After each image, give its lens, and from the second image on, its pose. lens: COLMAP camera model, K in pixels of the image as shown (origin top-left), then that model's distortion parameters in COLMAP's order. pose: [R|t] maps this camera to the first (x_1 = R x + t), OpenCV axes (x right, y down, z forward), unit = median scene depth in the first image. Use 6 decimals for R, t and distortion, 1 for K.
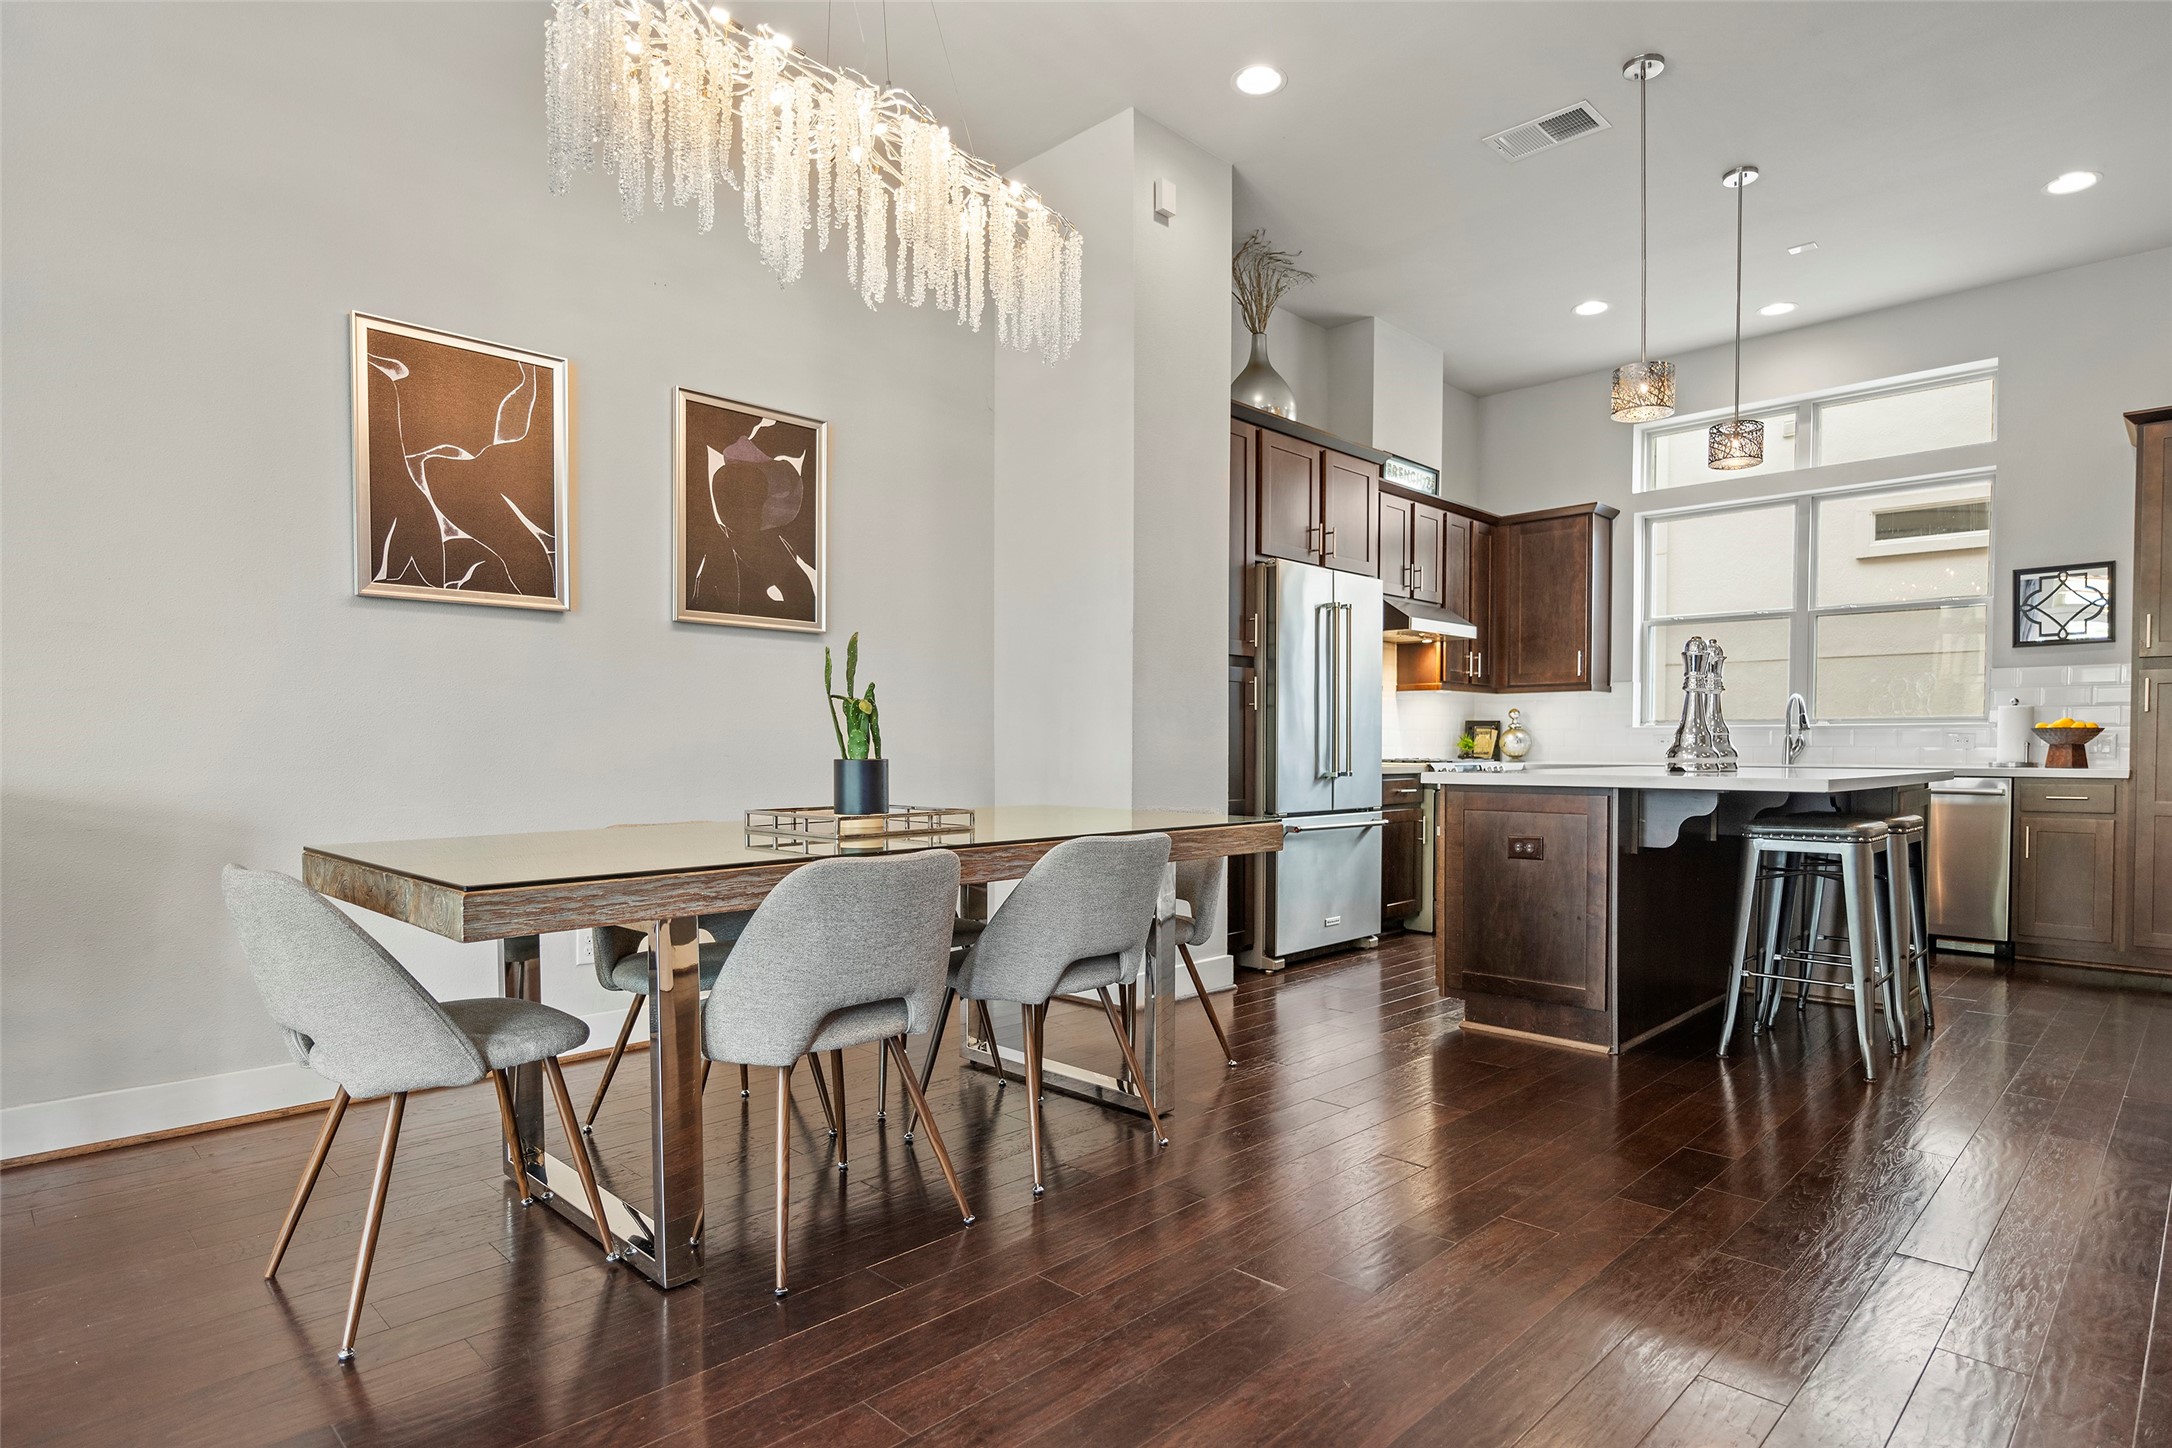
lens RADIAL K [[1150.8, 0, 1090.2], [0, 1150.8, 772.8], [0, 0, 1]] dist [-0.000756, 0.000014]
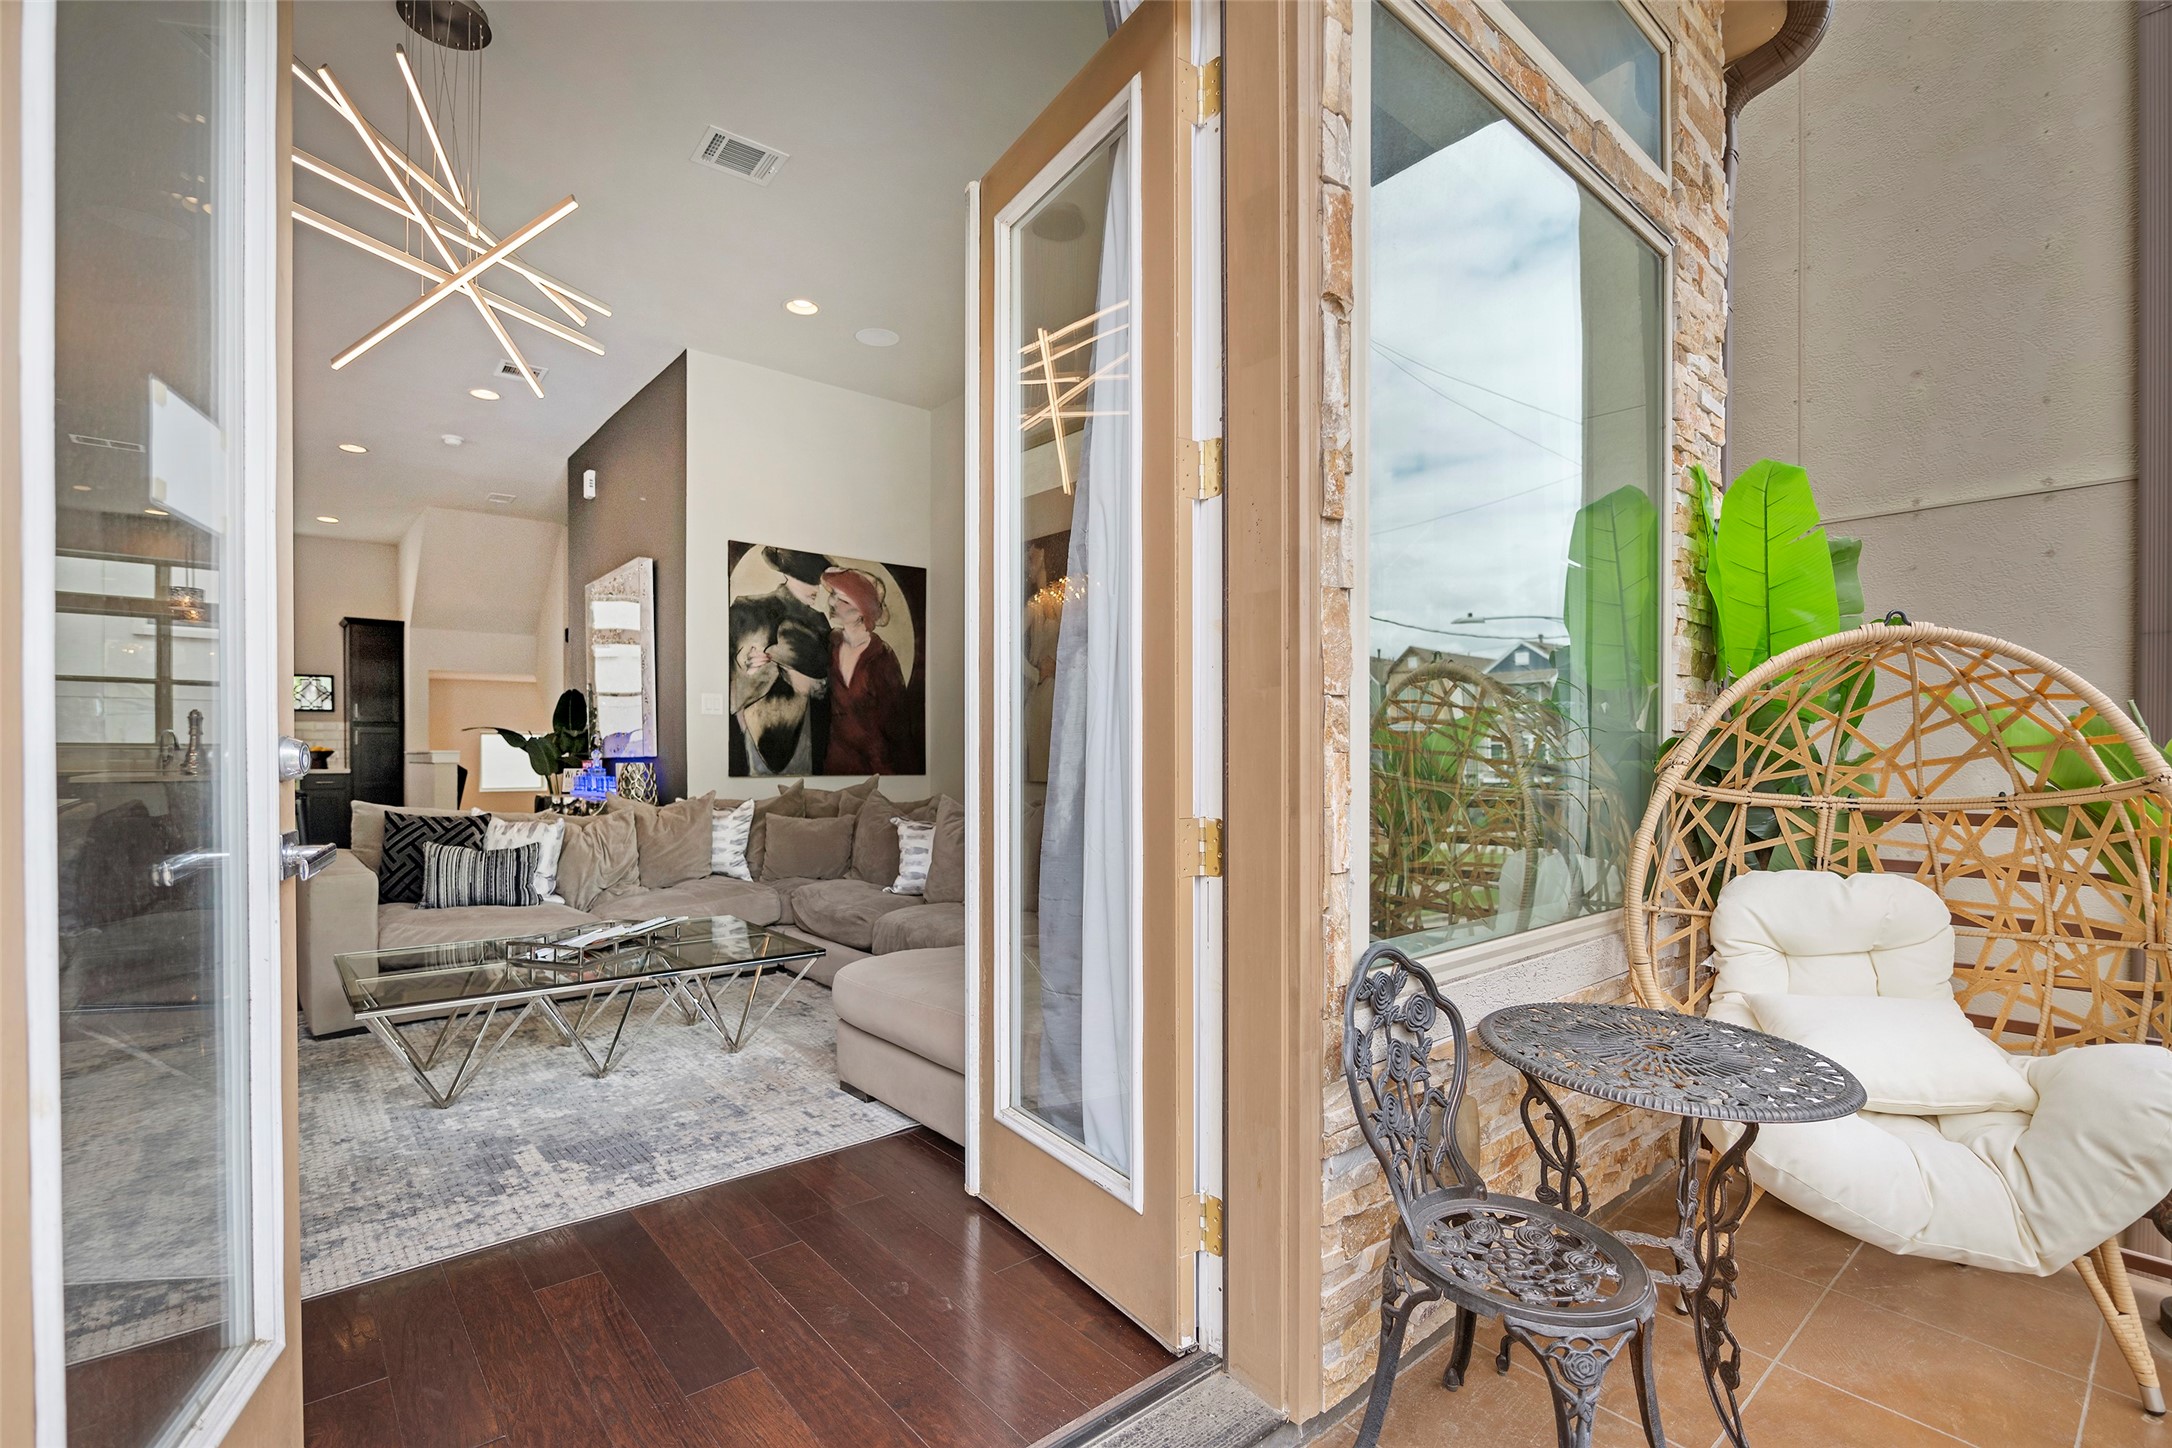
lens RADIAL K [[987.7, 0, 1076.0], [0, 987.7, 739.7], [0, 0, 1]] dist [-0.001878, -0.000287]
pose [[0.087915, 0.012221, 0.996053, -0.700242], [0.019917, 0.999703, -0.014024, -0.003785], [-0.995929, 0.021071, 0.087645, -0.469097]]
